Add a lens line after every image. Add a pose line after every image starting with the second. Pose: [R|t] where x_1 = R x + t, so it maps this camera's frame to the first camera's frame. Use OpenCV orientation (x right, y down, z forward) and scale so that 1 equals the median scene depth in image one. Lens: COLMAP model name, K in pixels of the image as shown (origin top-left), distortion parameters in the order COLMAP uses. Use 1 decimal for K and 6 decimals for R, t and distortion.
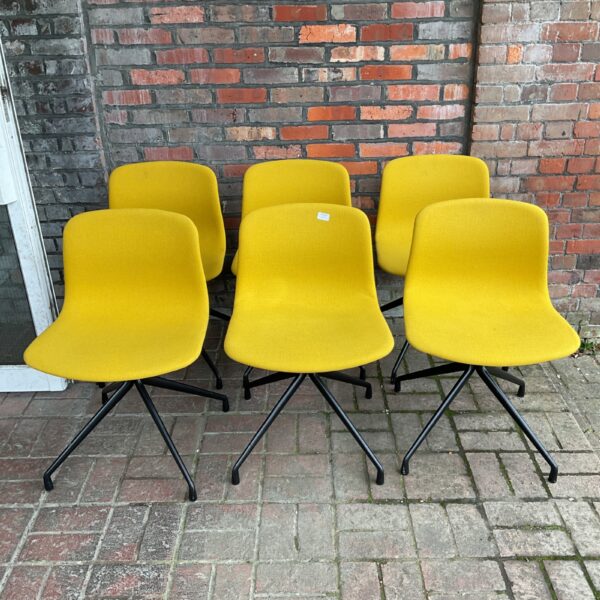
lens RADIAL K [[672.7, 0, 300.0], [0, 672.7, 300.0], [0, 0, 1]] dist [0.095863, -0.221313]
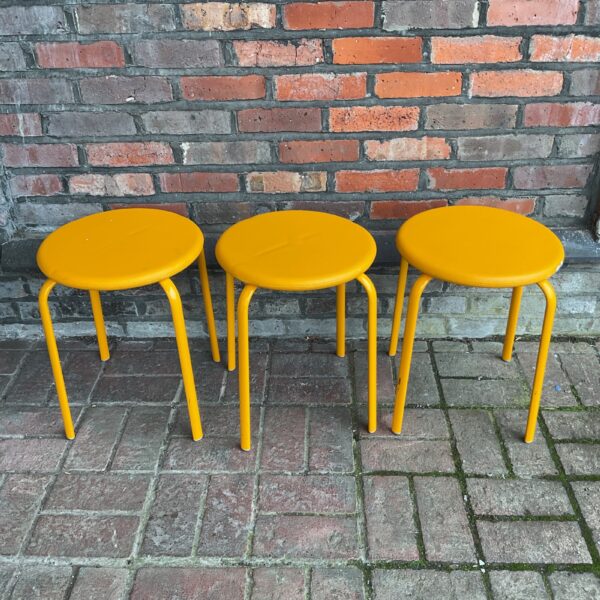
lens RADIAL K [[672.7, 0, 300.0], [0, 672.7, 300.0], [0, 0, 1]] dist [0.095863, -0.221313]
pose [[0.999725, 0.013839, -0.018910, -0.003441], [-0.011730, 0.994147, 0.107397, -0.083555], [0.020285, -0.107146, 0.994036, 0.453499]]
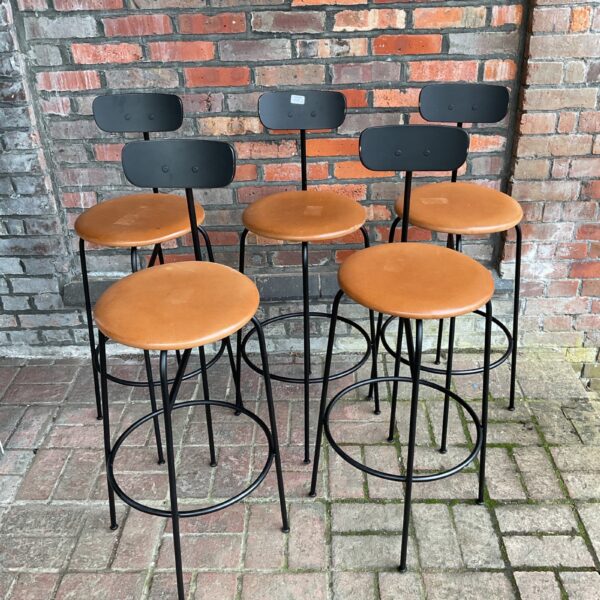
lens RADIAL K [[672.7, 0, 300.0], [0, 672.7, 300.0], [0, 0, 1]] dist [0.095863, -0.221313]
pose [[0.999763, -0.000580, -0.021756, 0.023351], [0.001661, 0.998763, 0.049701, -0.088150], [0.021700, -0.049725, 0.998527, 0.225907]]
